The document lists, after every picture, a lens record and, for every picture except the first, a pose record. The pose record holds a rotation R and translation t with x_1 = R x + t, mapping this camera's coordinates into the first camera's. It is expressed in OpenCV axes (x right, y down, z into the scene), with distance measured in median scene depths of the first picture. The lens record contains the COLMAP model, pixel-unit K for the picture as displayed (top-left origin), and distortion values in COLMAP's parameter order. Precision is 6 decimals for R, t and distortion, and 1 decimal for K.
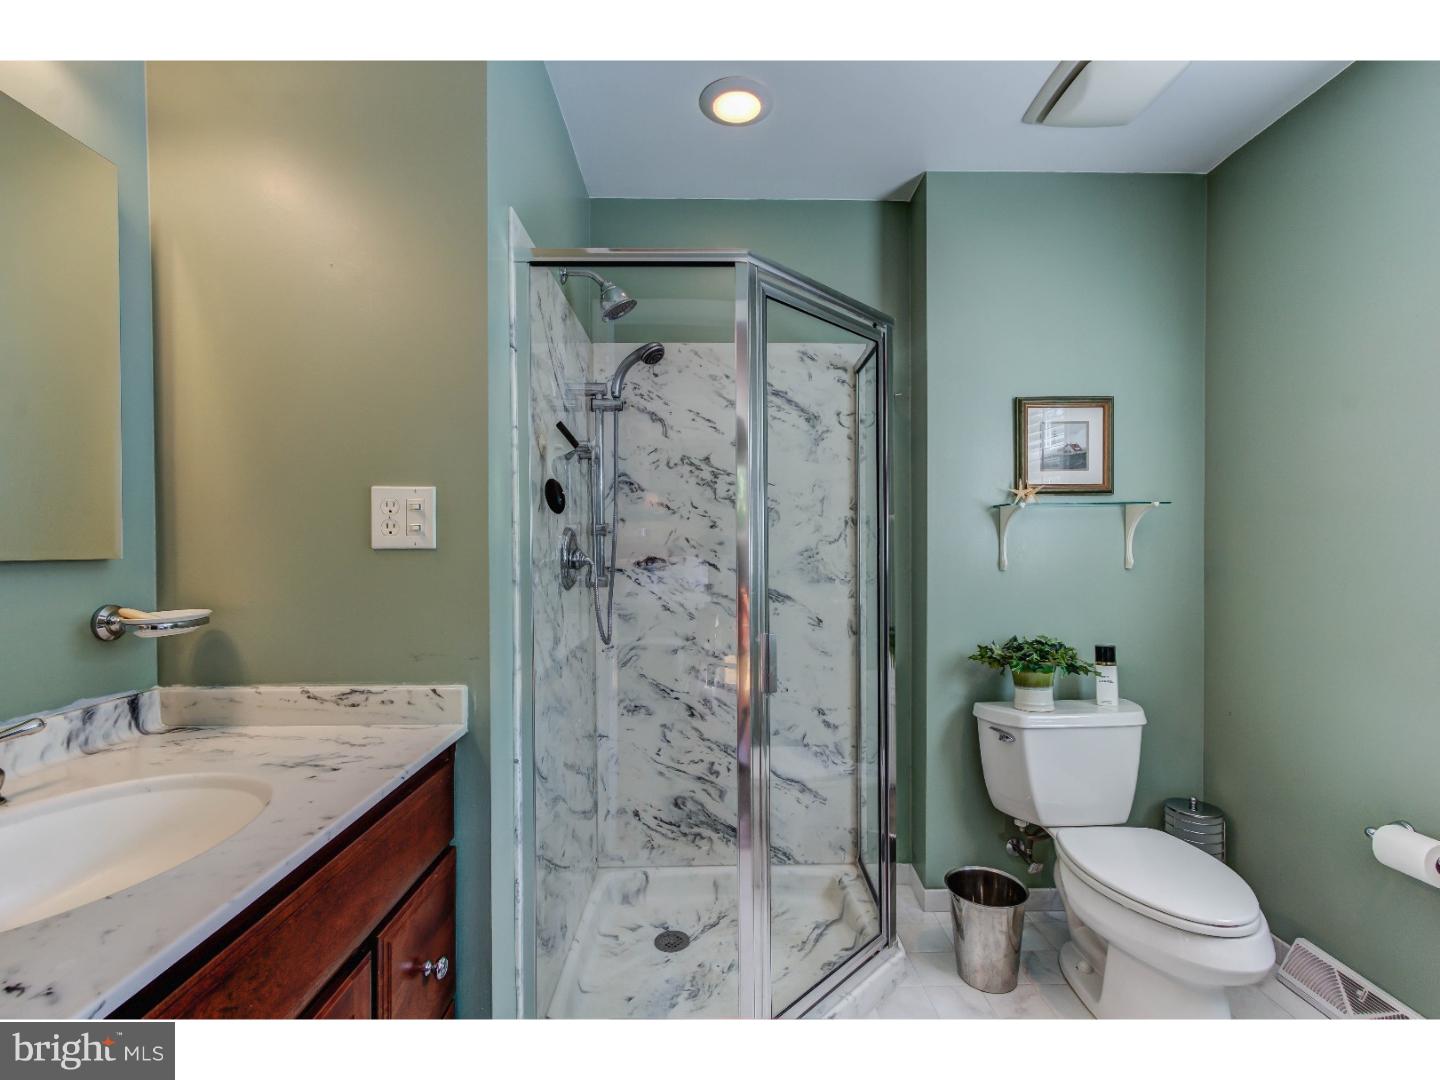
lens RADIAL K [[659.3, 0, 723.9], [0, 659.3, 549.3], [0, 0, 1]] dist [0.002936, 0.000656]
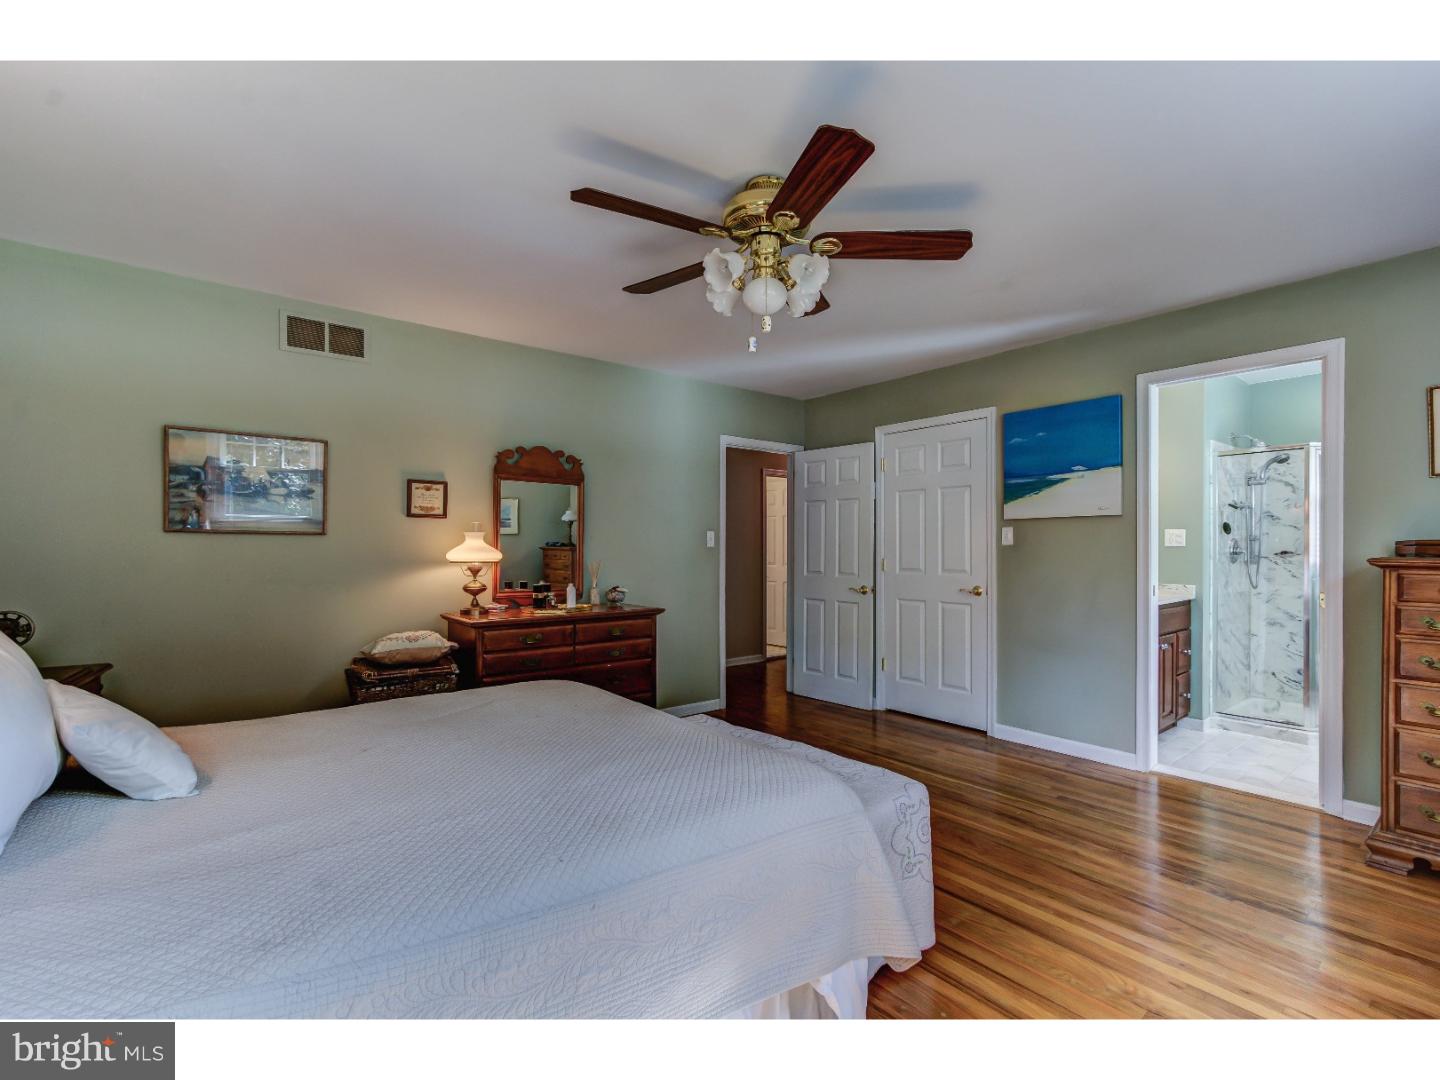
lens RADIAL K [[659.3, 0, 727.9], [0, 659.3, 549.3], [0, 0, 1]] dist [0.002936, 0.000656]
pose [[0.614591, 0.011551, -0.788761, 0.476781], [-0.006035, 0.999932, 0.009942, -0.004646], [0.788823, -0.001350, 0.614620, -1.744846]]
